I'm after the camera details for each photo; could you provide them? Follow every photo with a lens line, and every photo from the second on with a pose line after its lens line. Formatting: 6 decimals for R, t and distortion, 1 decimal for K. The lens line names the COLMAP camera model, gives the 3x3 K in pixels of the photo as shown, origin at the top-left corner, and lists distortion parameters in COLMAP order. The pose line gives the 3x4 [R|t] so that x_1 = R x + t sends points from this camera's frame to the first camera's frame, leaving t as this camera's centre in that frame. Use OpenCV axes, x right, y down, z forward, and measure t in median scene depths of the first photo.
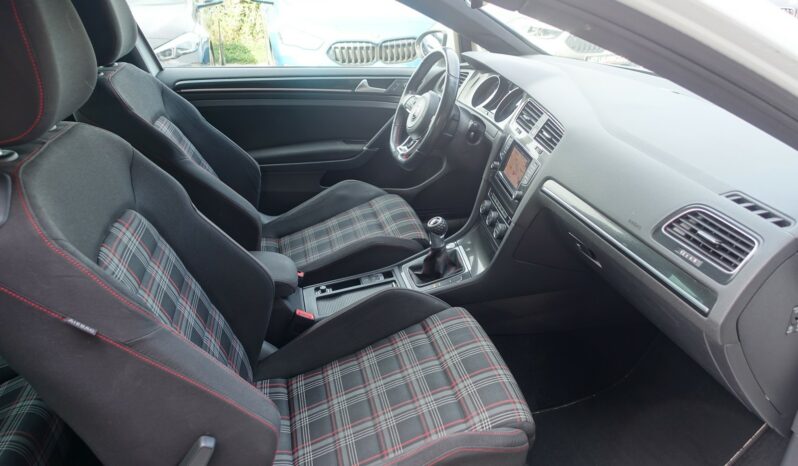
lens RADIAL K [[543.4, 0, 401.7], [0, 543.4, 232.2], [0, 0, 1]] dist [-0.003112, -0.000525]
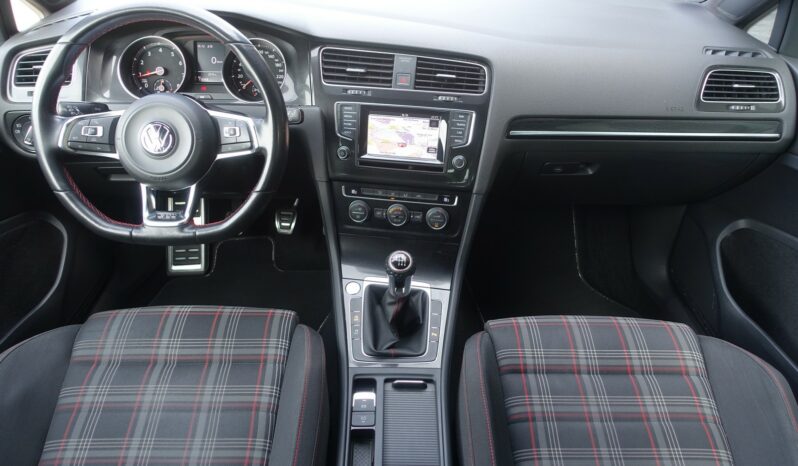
lens RADIAL K [[543.4, 0, 401.7], [0, 543.4, 232.2], [0, 0, 1]] dist [-0.003112, -0.000525]
pose [[0.226884, -0.545929, 0.806527, -0.429609], [0.410934, 0.804458, 0.428929, -0.315652], [-0.882982, 0.234113, 0.406859, 0.701963]]
